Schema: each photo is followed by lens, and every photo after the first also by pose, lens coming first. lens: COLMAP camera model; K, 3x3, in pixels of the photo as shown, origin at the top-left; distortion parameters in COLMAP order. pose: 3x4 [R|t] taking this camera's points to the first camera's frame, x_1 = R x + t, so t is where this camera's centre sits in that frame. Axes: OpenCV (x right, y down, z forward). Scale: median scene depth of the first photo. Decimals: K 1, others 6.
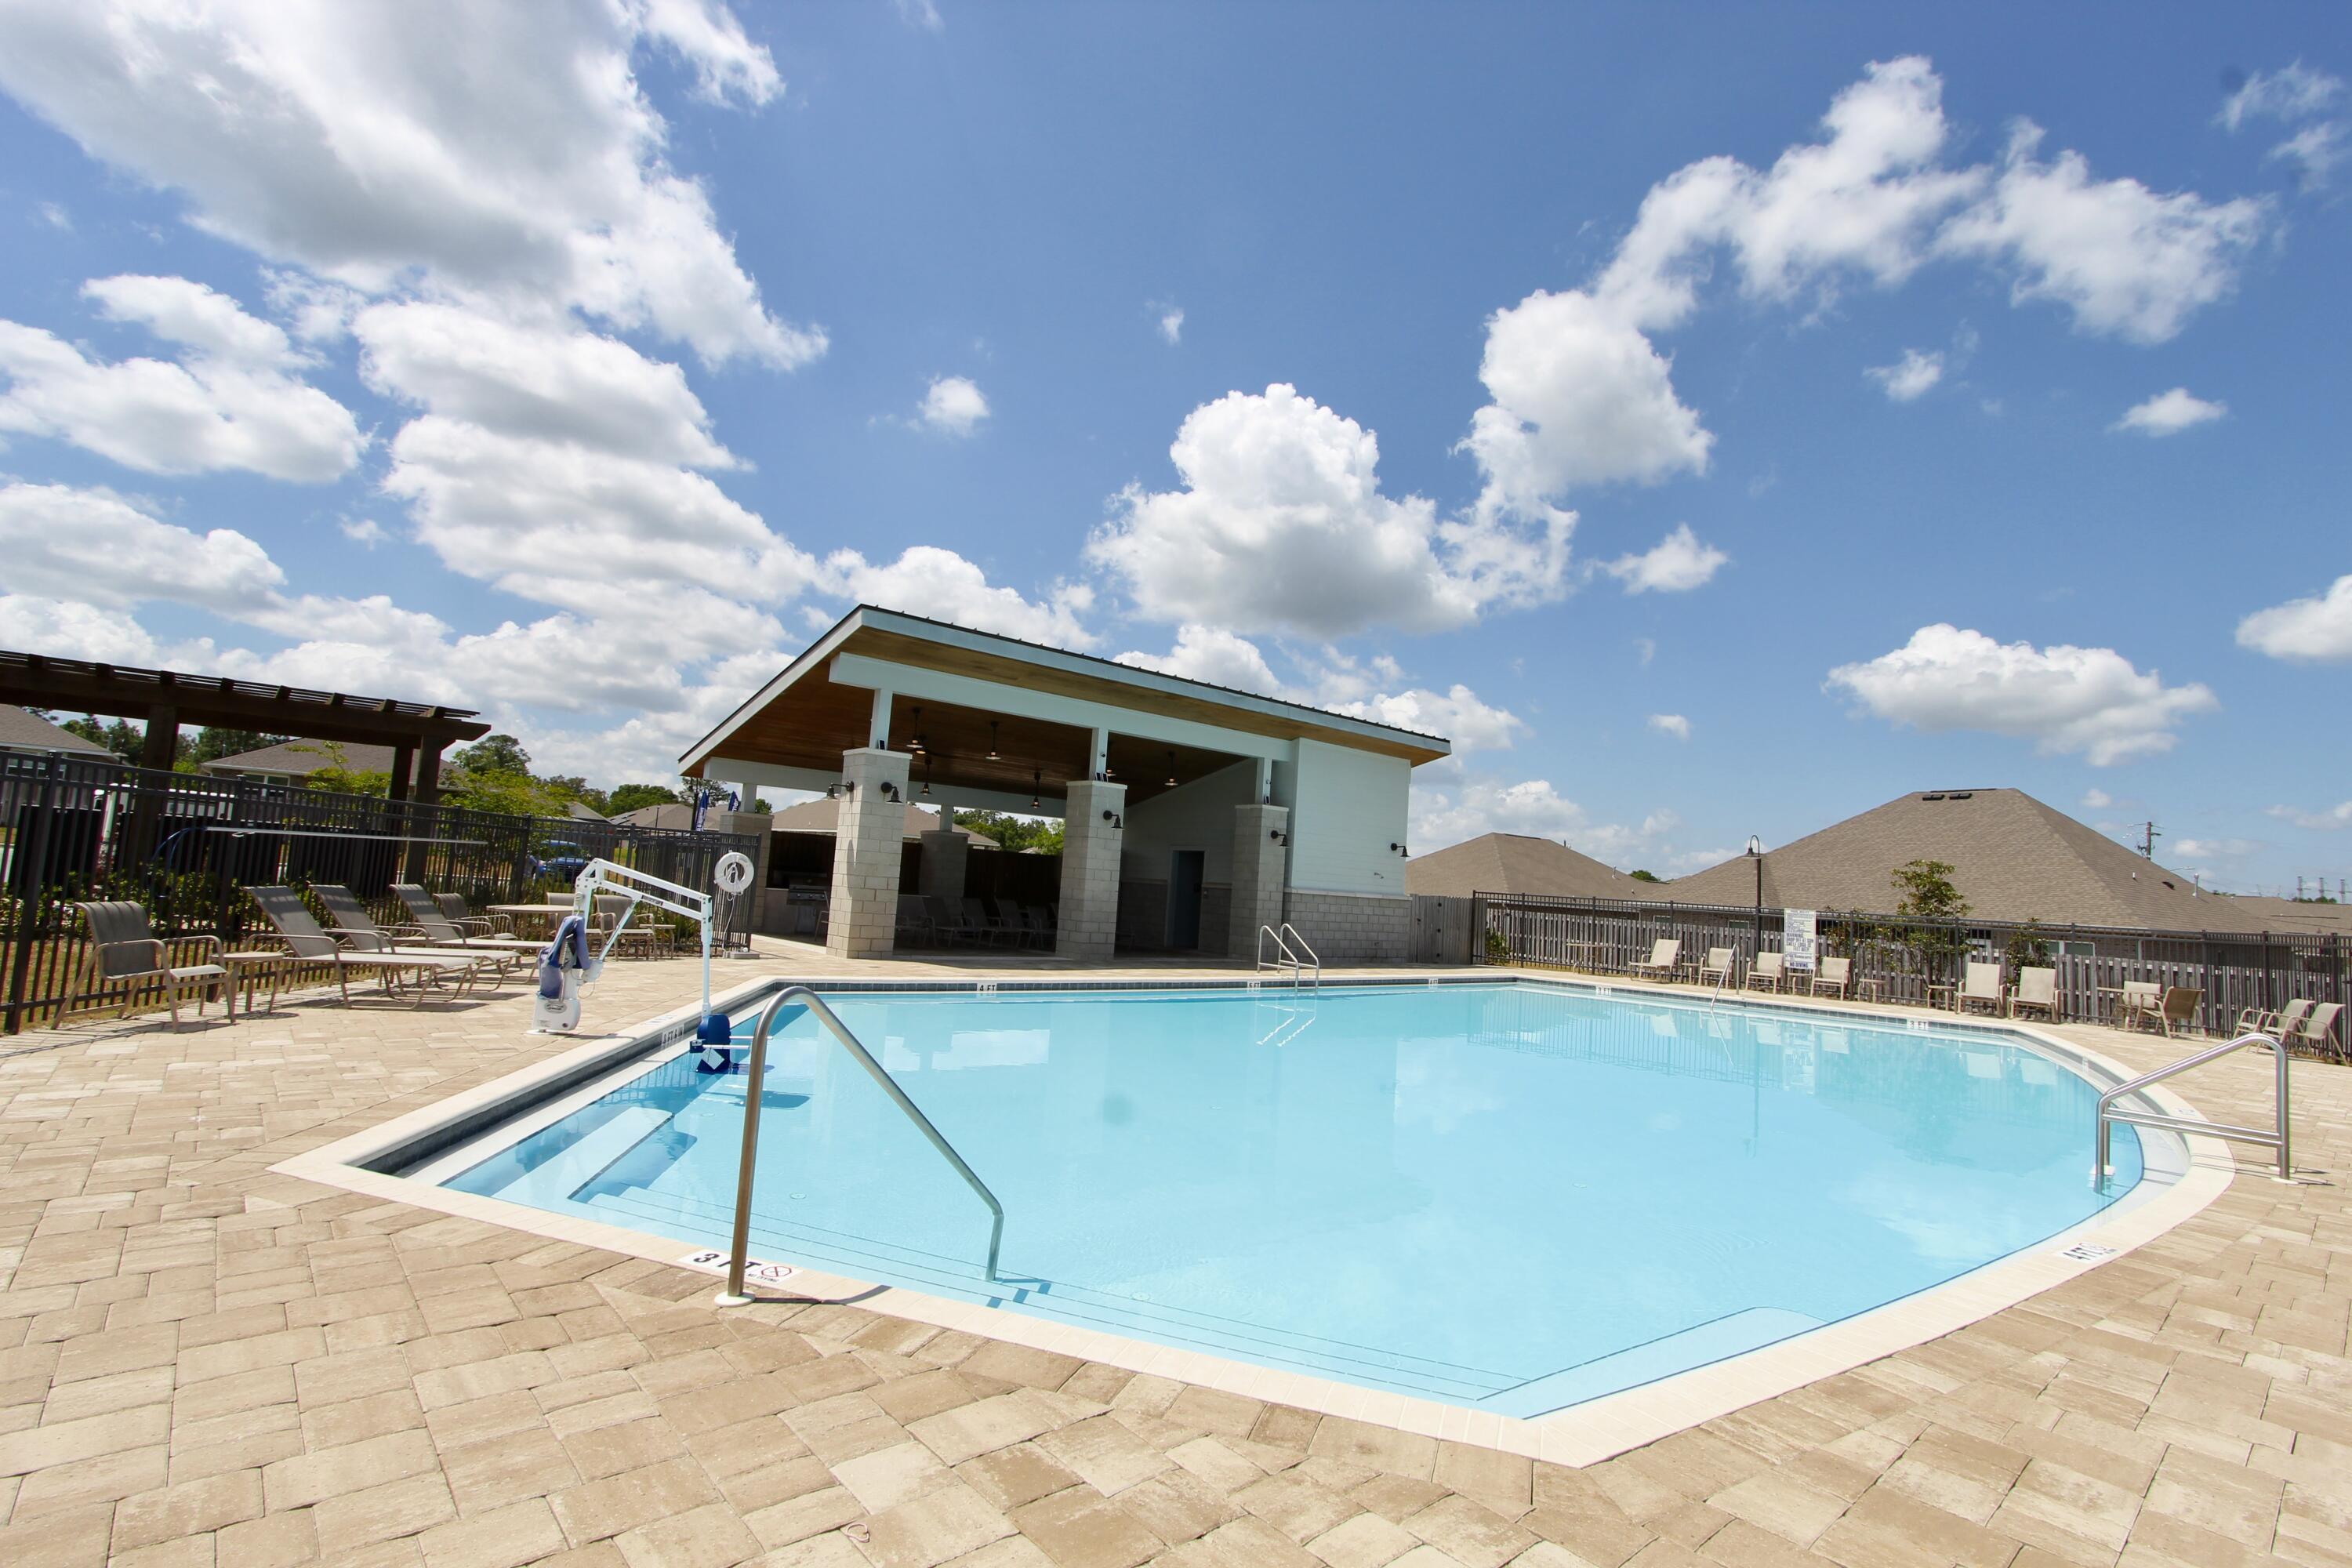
lens RADIAL K [[1081.1, 0, 1176.0], [0, 1081.1, 784.0], [0, 0, 1]] dist [-0.018646, 0.001365]
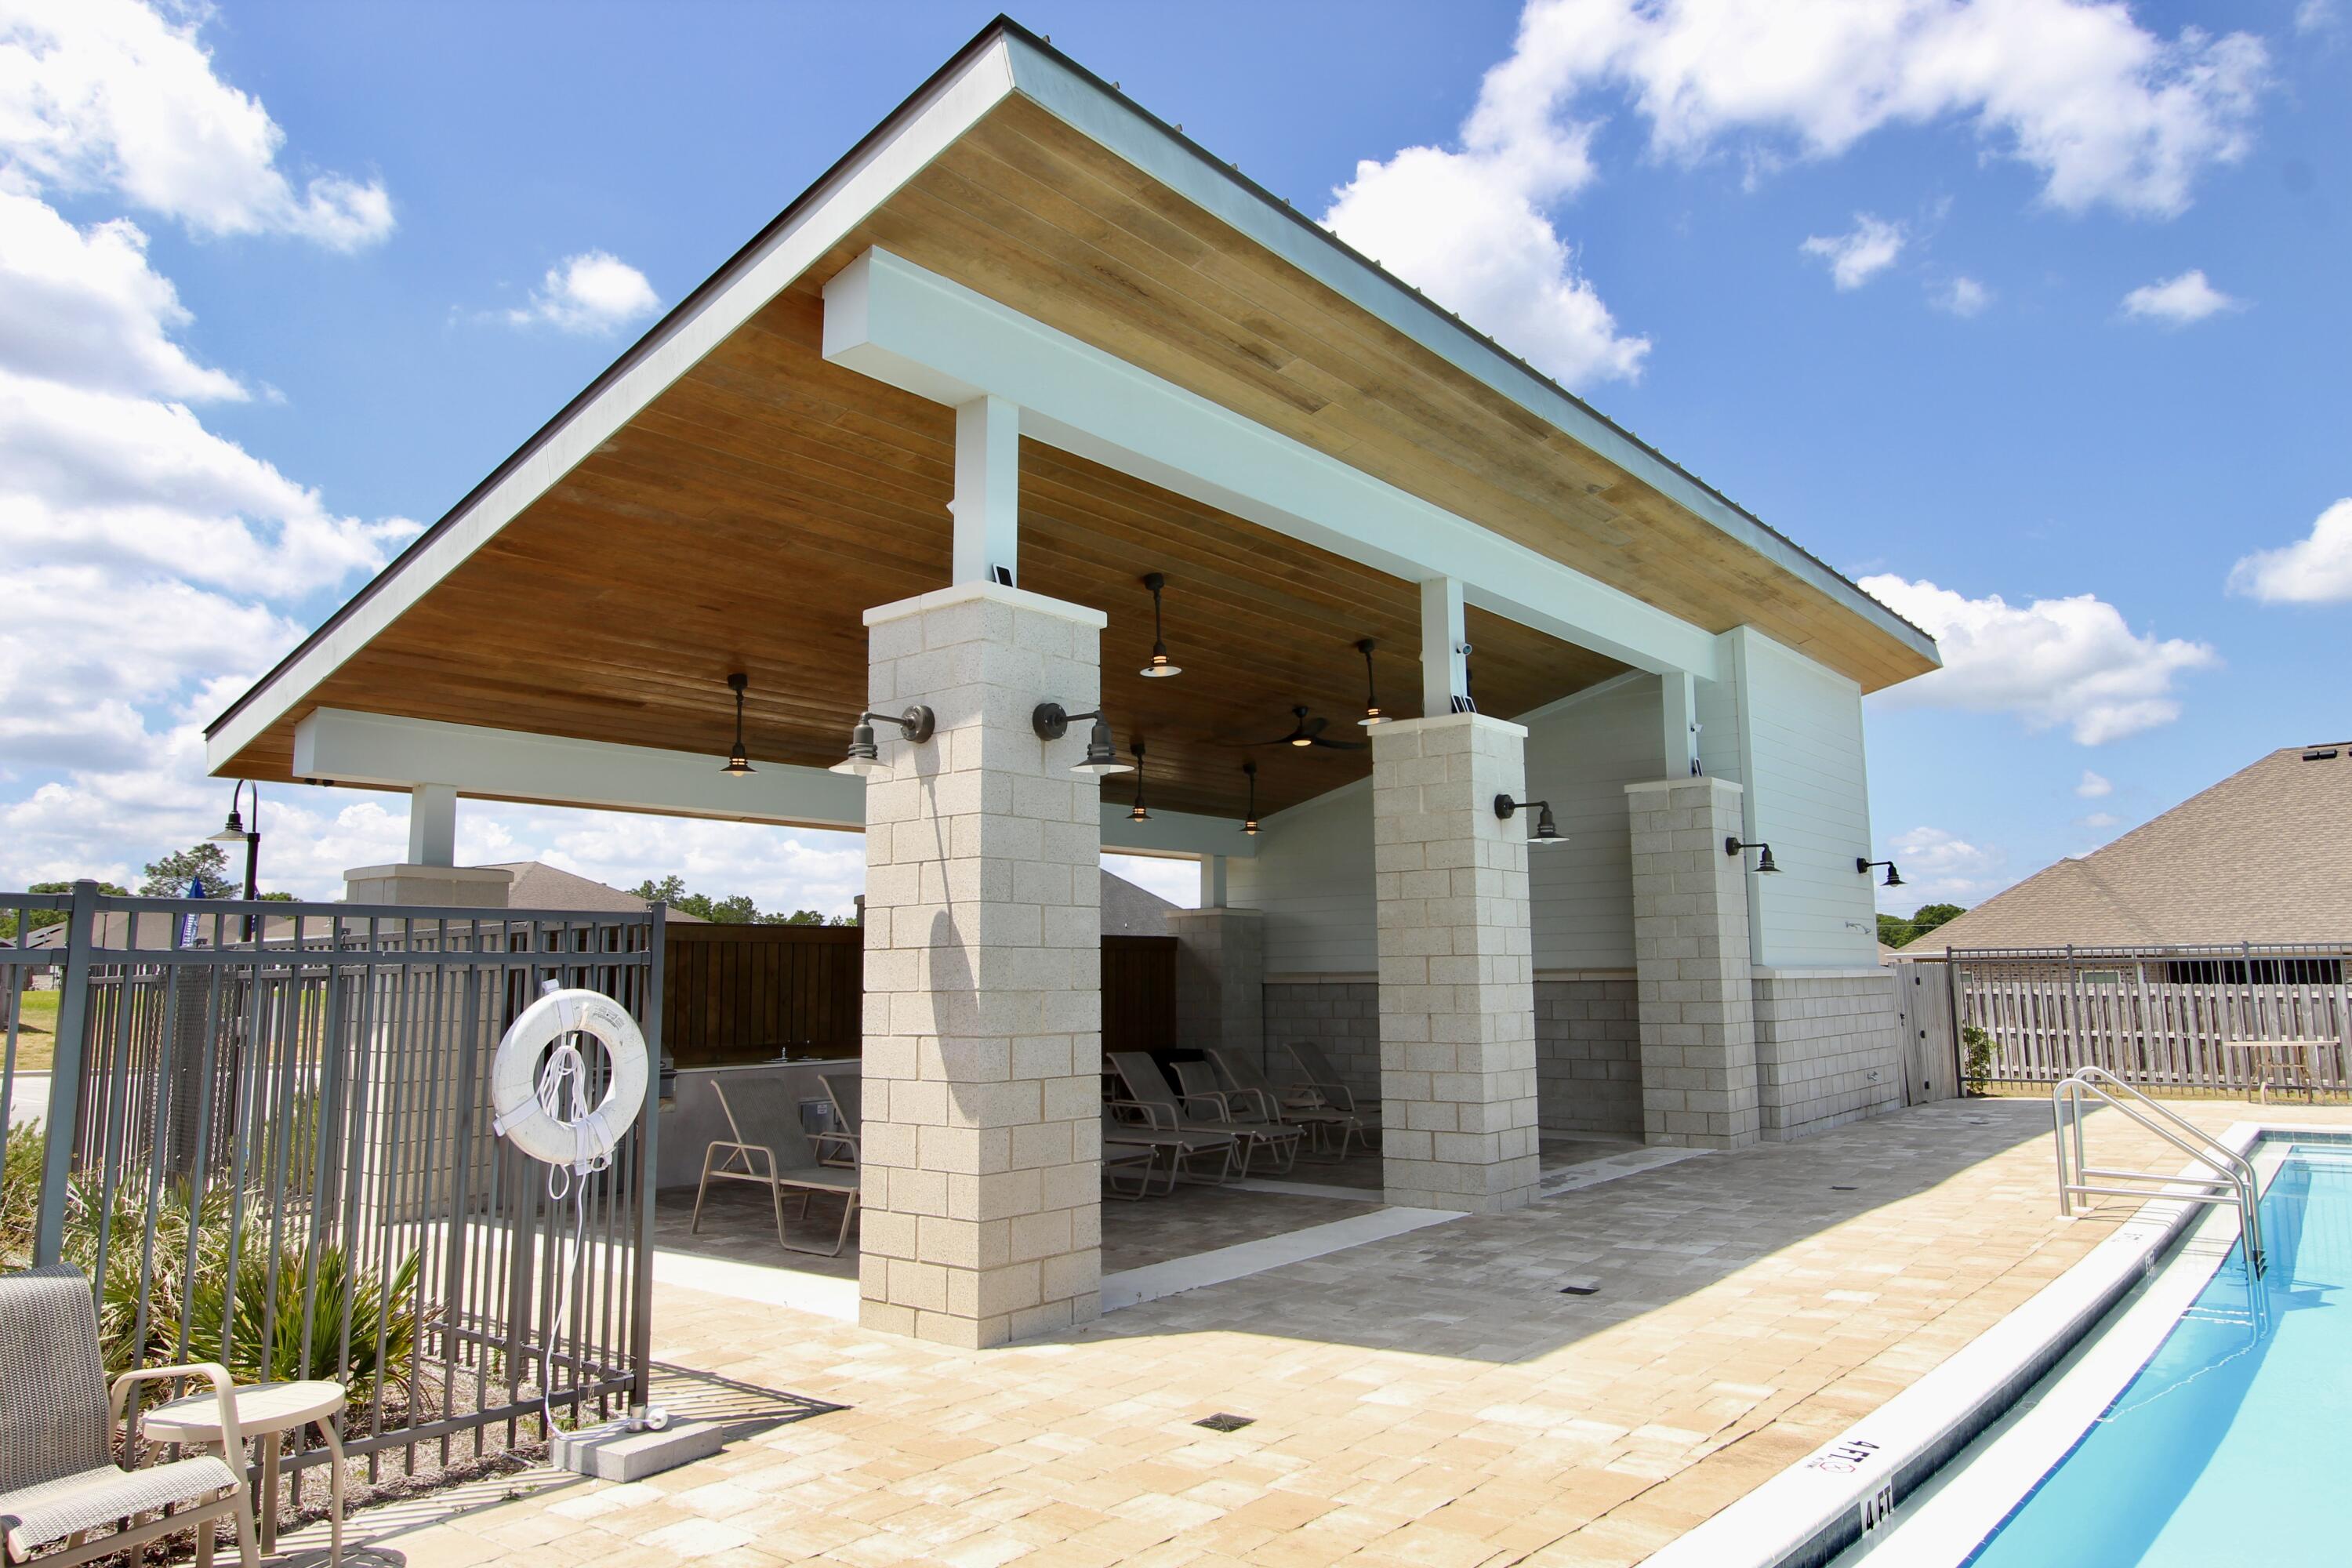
lens RADIAL K [[1499.6, 0, 1201.9], [0, 1499.6, 751.1], [0, 0, 1]] dist [0.002859, 0.001598]
pose [[0.981949, -0.048946, 0.182703, -0.219801], [0.058319, 0.997225, -0.046280, 0.023554], [-0.179930, 0.056100, 0.982078, 0.436920]]
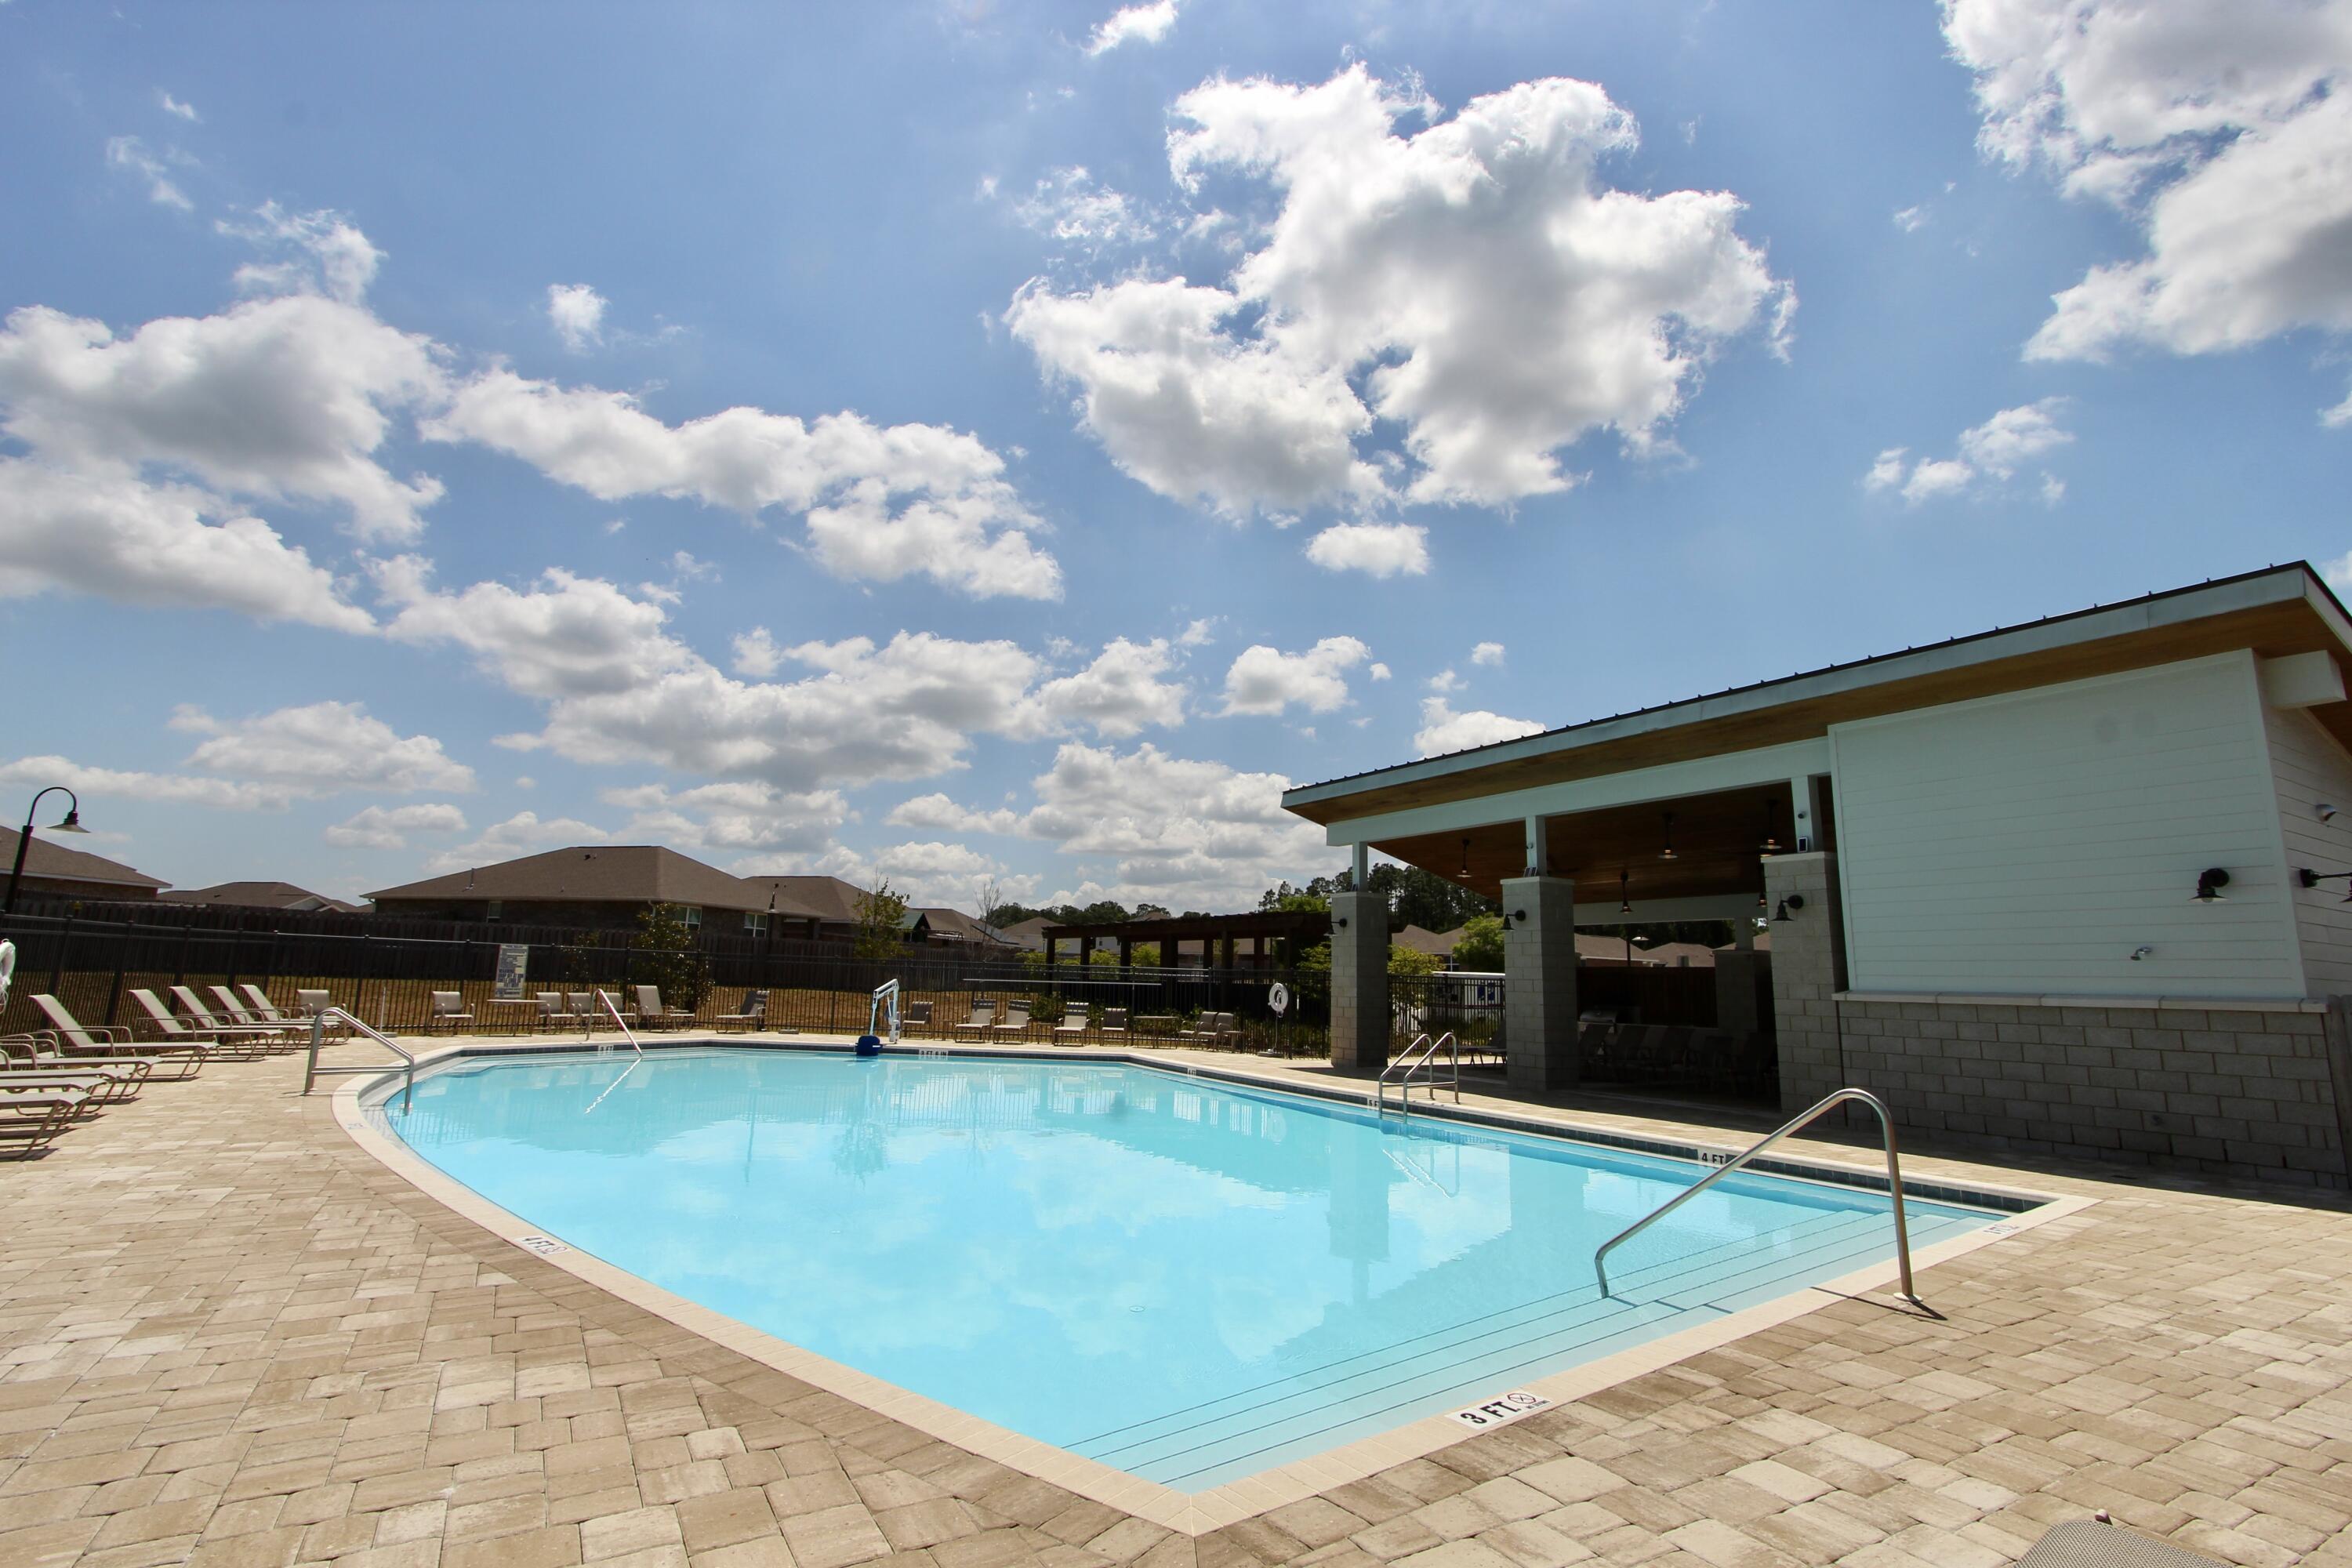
lens RADIAL K [[1081.1, 0, 1176.0], [0, 1081.1, 784.0], [0, 0, 1]] dist [-0.018646, 0.001365]
pose [[-0.183855, -0.244272, -0.952118, 0.715181], [0.052566, 0.964800, -0.257677, 0.115836], [0.981547, -0.097424, -0.164543, 0.755995]]
